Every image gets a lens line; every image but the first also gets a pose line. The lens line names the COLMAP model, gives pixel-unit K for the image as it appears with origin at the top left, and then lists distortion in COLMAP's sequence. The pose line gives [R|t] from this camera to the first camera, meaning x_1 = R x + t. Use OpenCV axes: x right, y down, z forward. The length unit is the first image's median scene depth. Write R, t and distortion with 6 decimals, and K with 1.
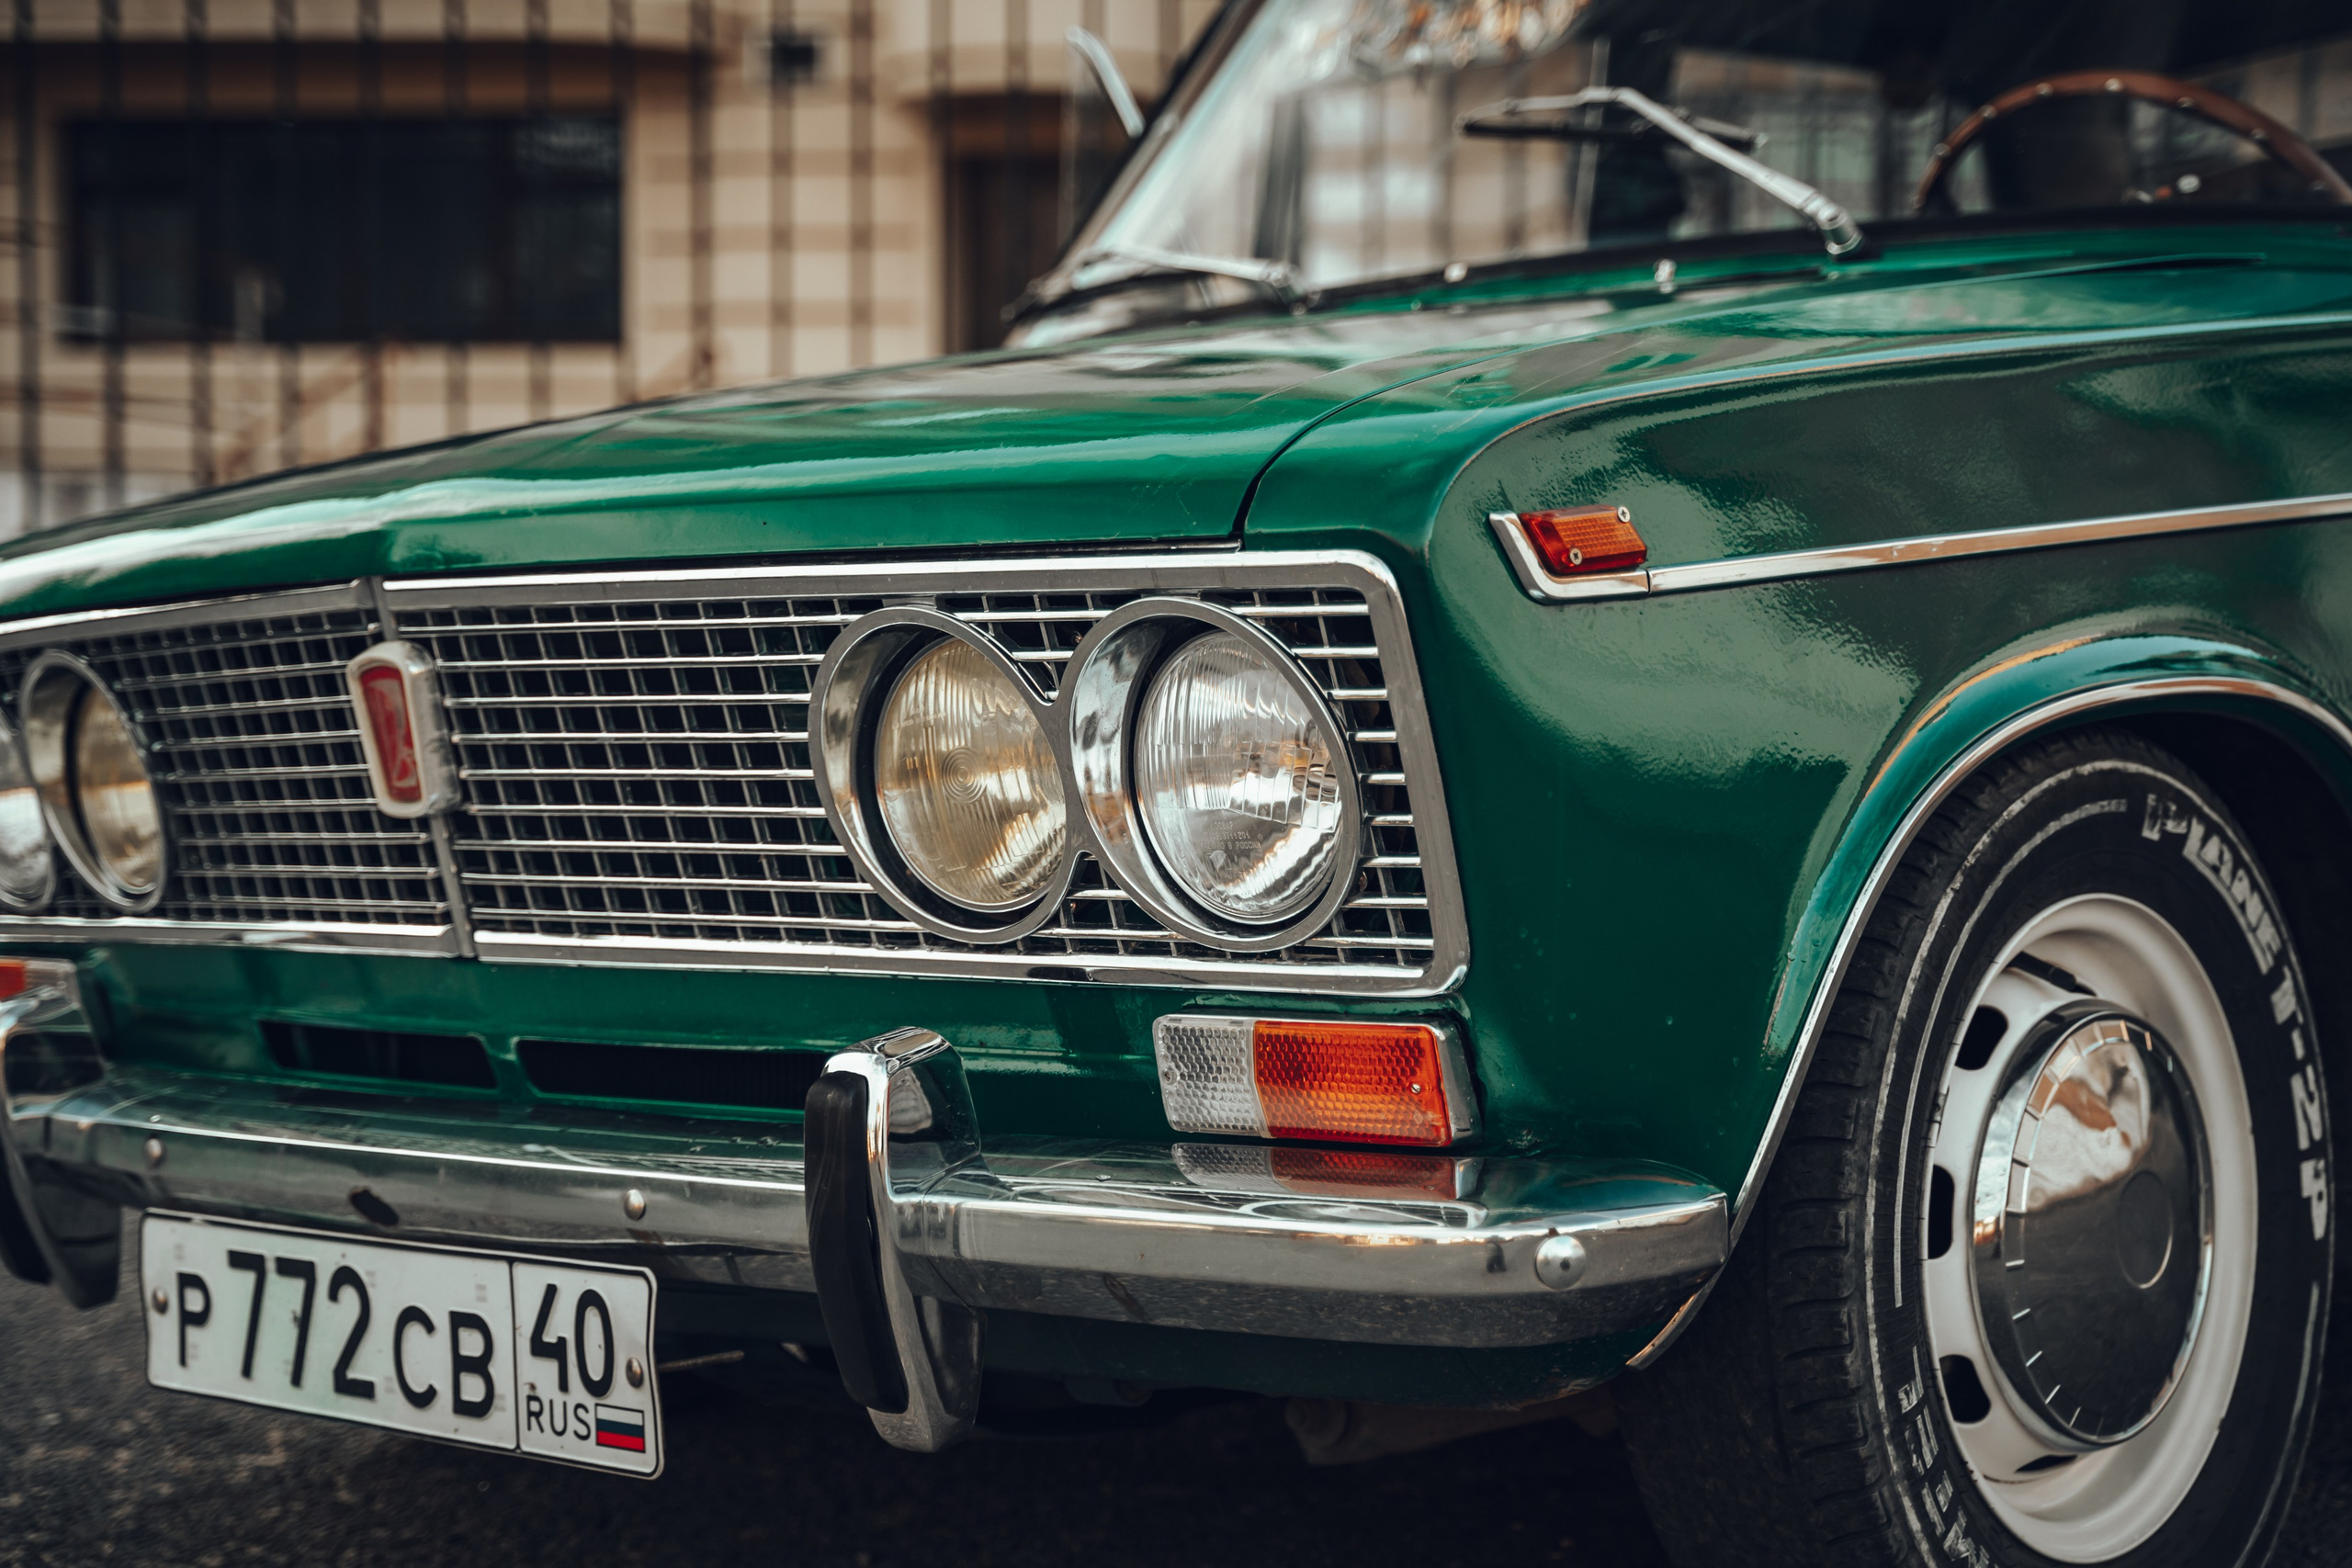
lens RADIAL K [[3794.1, 0, 1176.0], [0, 3794.1, 784.0], [0, 0, 1]] dist [0.170732, 0.061687]
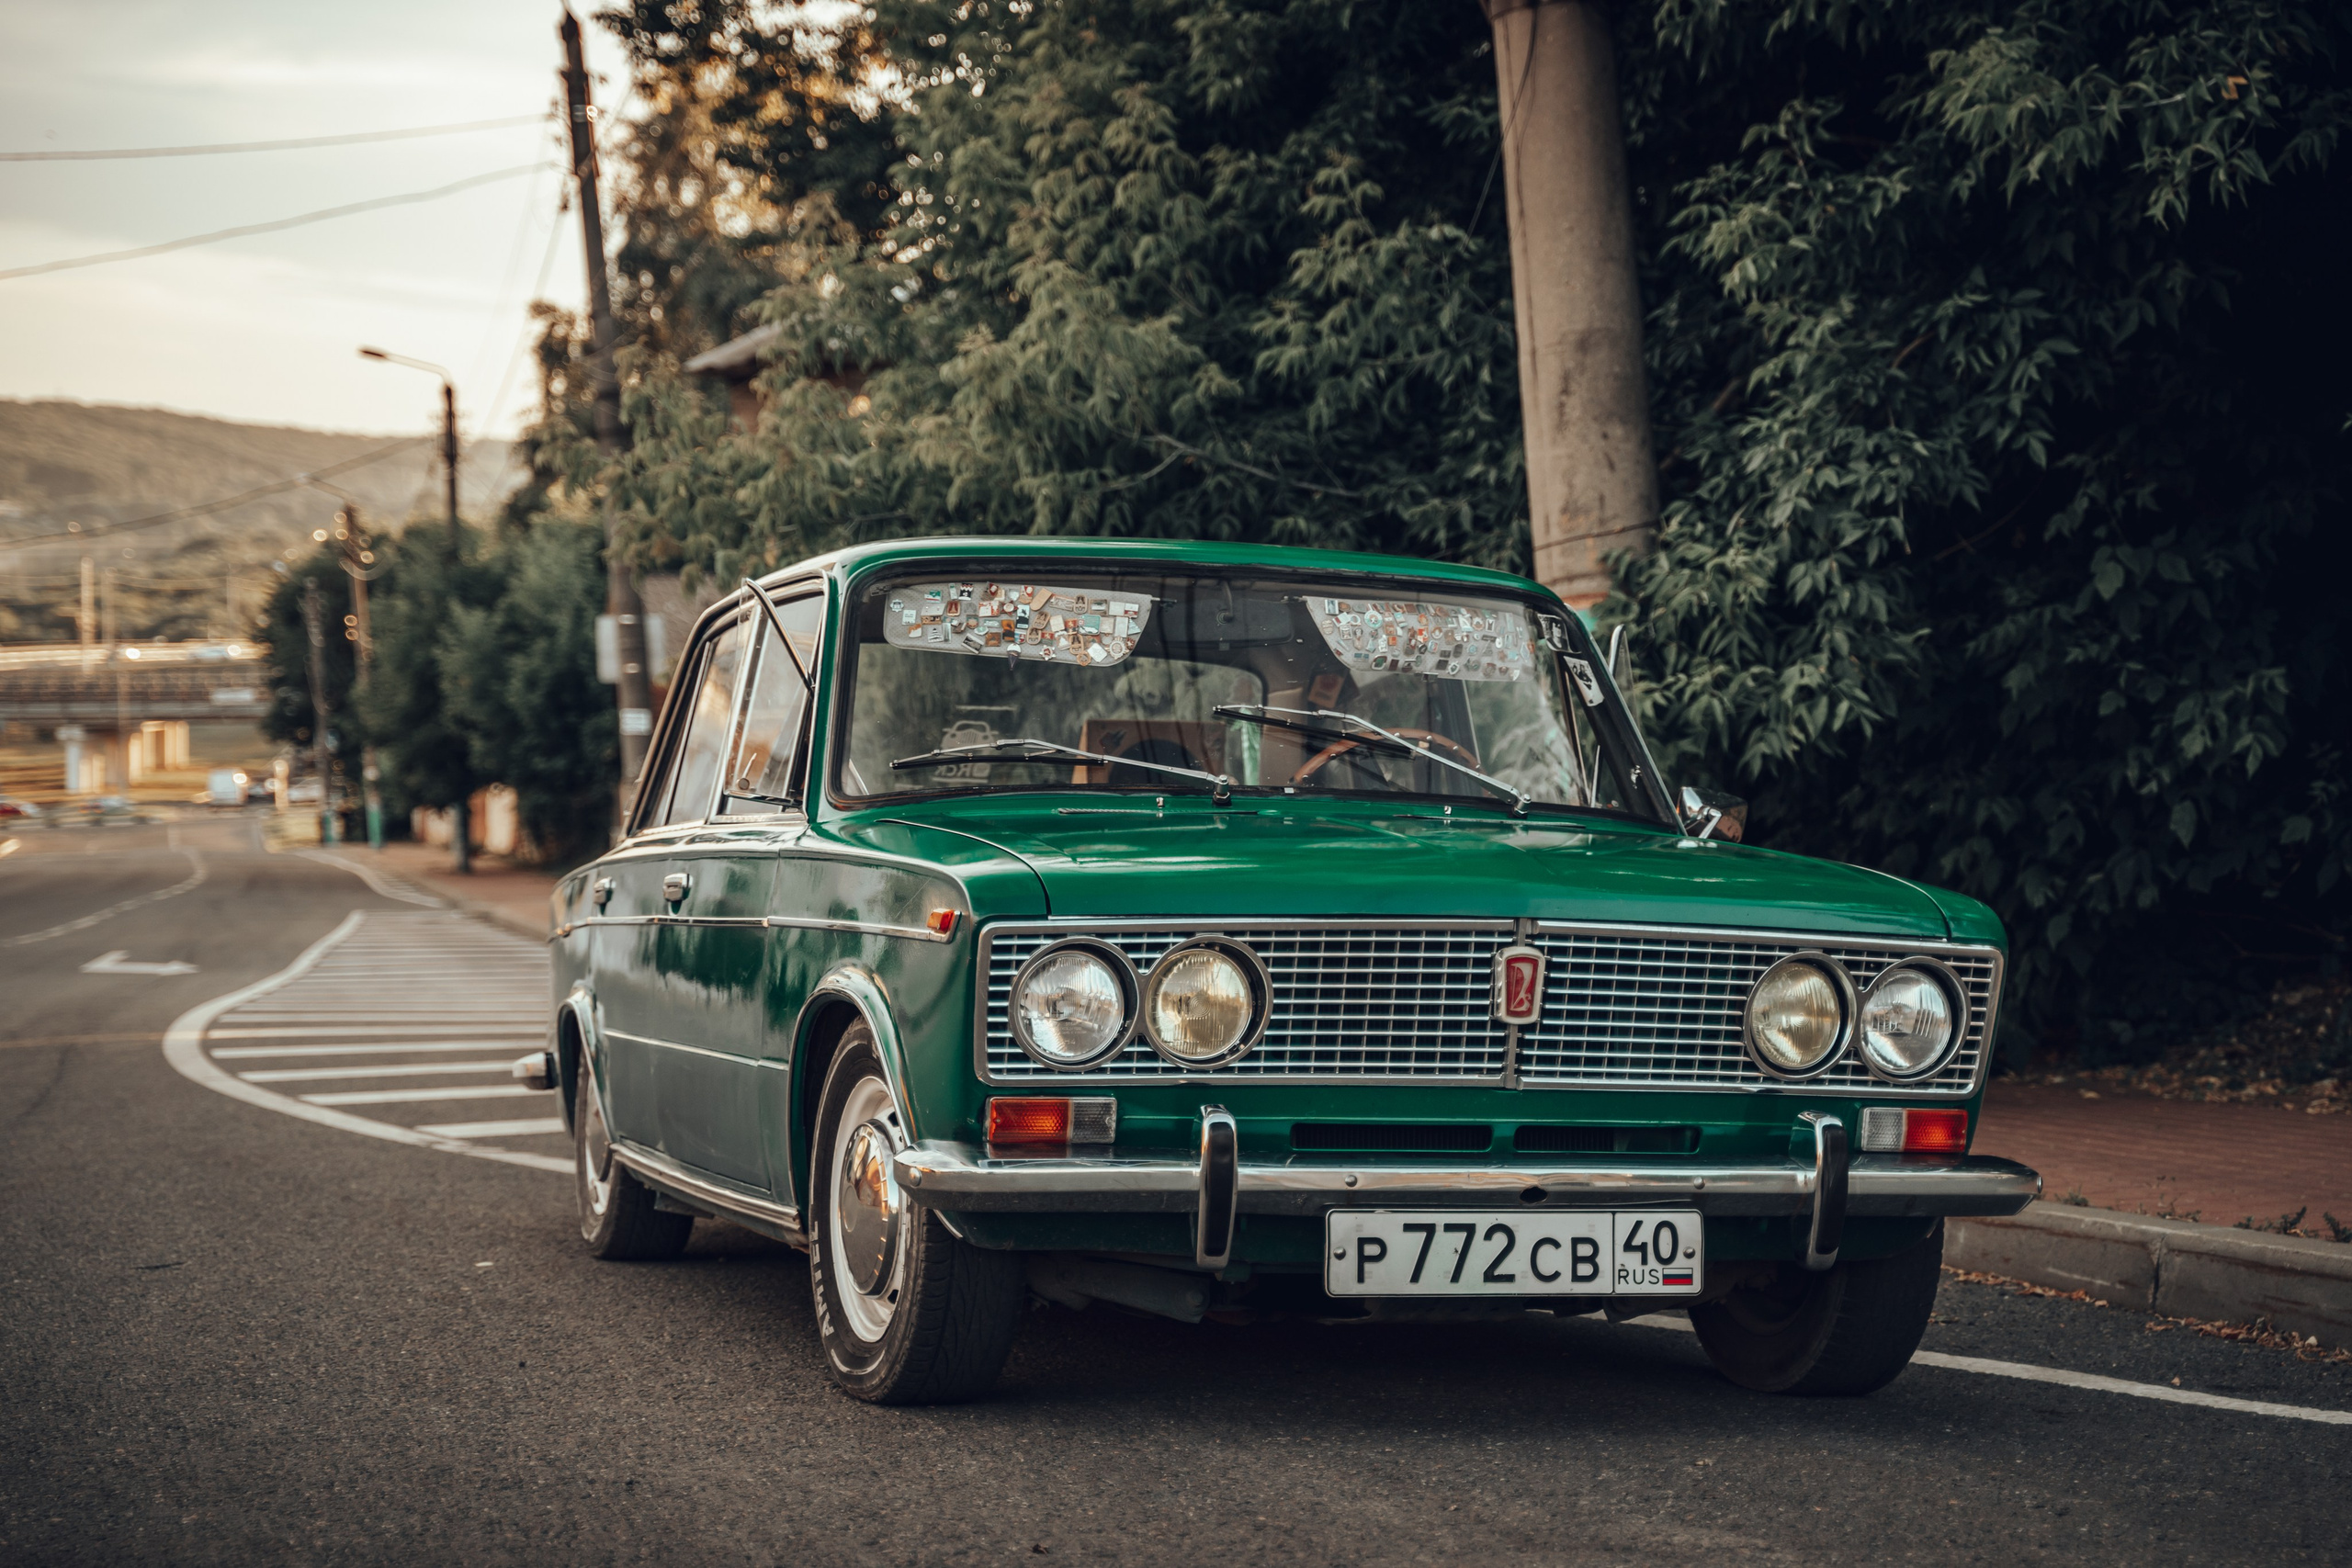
lens RADIAL K [[4271.5, 0, 1166.1], [0, 4271.5, 669.3], [0, 0, 1]] dist [0.067686, 0.265166]
pose [[0.489138, 0.124991, 0.863204, -2.736098], [-0.007444, 0.990241, -0.139167, 0.168142], [-0.872175, 0.061647, 0.485294, -0.071041]]
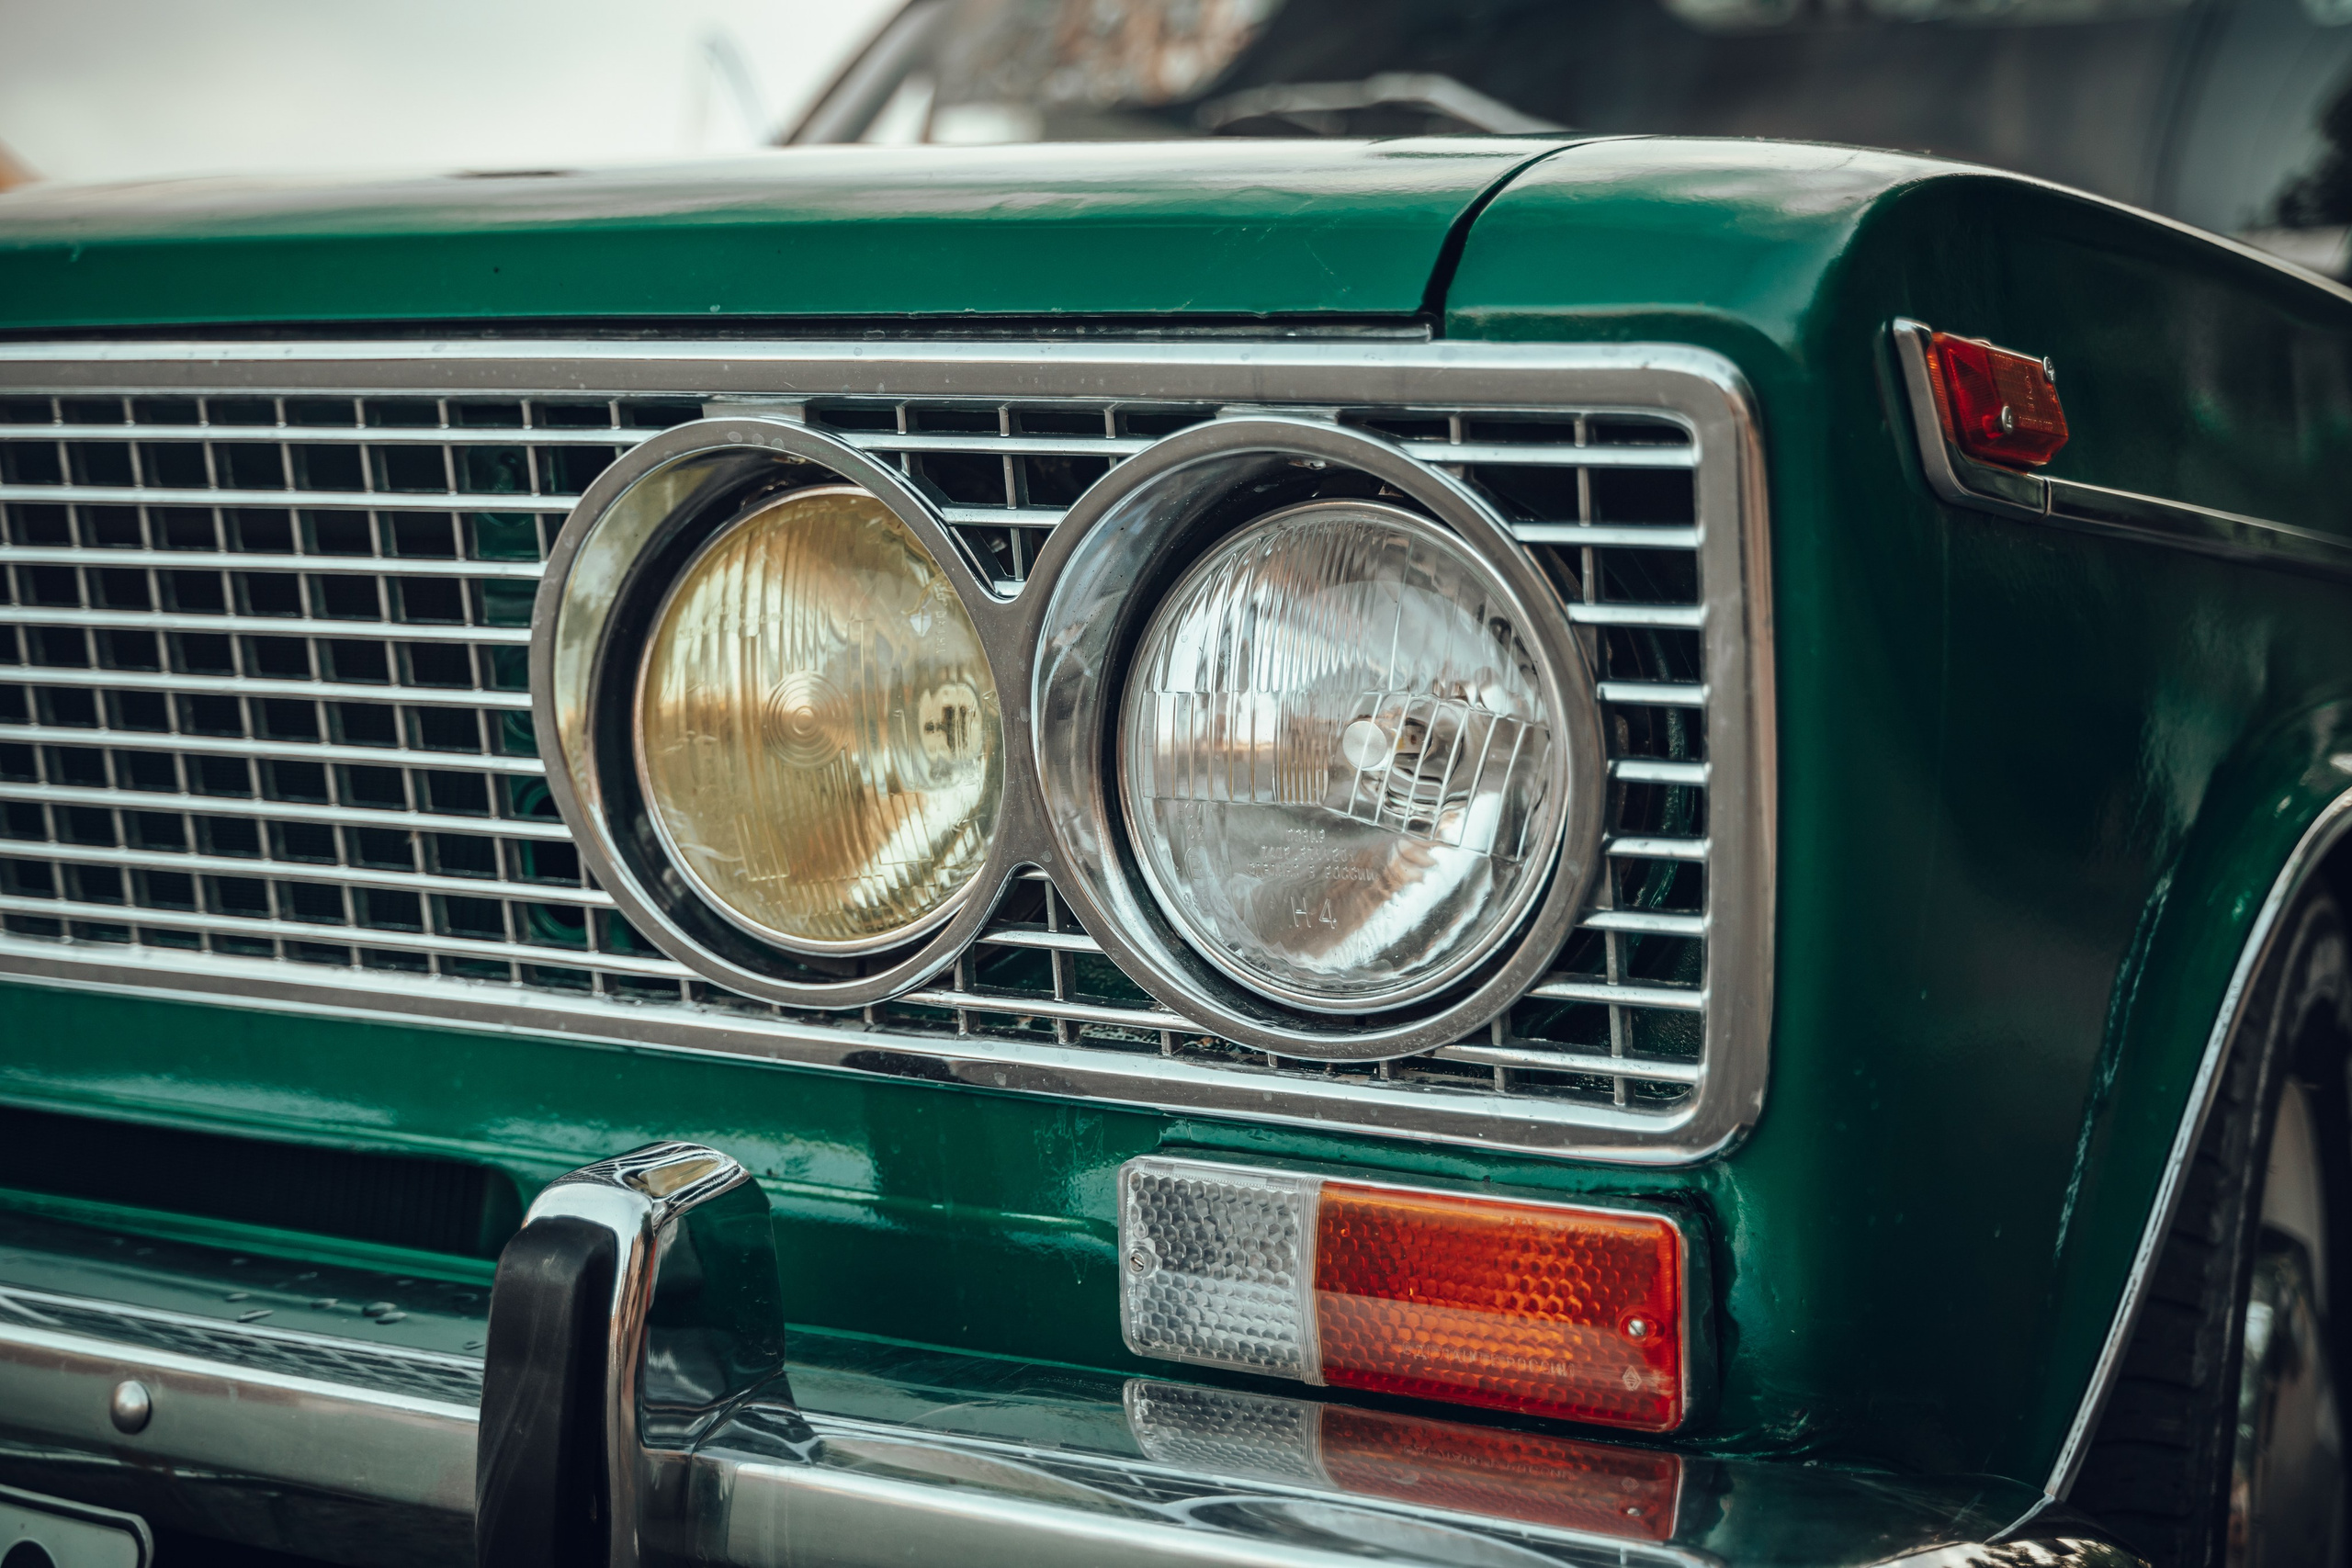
lens RADIAL K [[2879.1, 0, 1176.0], [0, 2879.1, 784.0], [0, 0, 1]] dist [0.068402, -0.000778]
pose [[0.971275, 0.098591, 0.216574, -0.091673], [-0.088394, 0.994493, -0.056297, 0.026363], [-0.220931, 0.035536, 0.974642, 0.522877]]
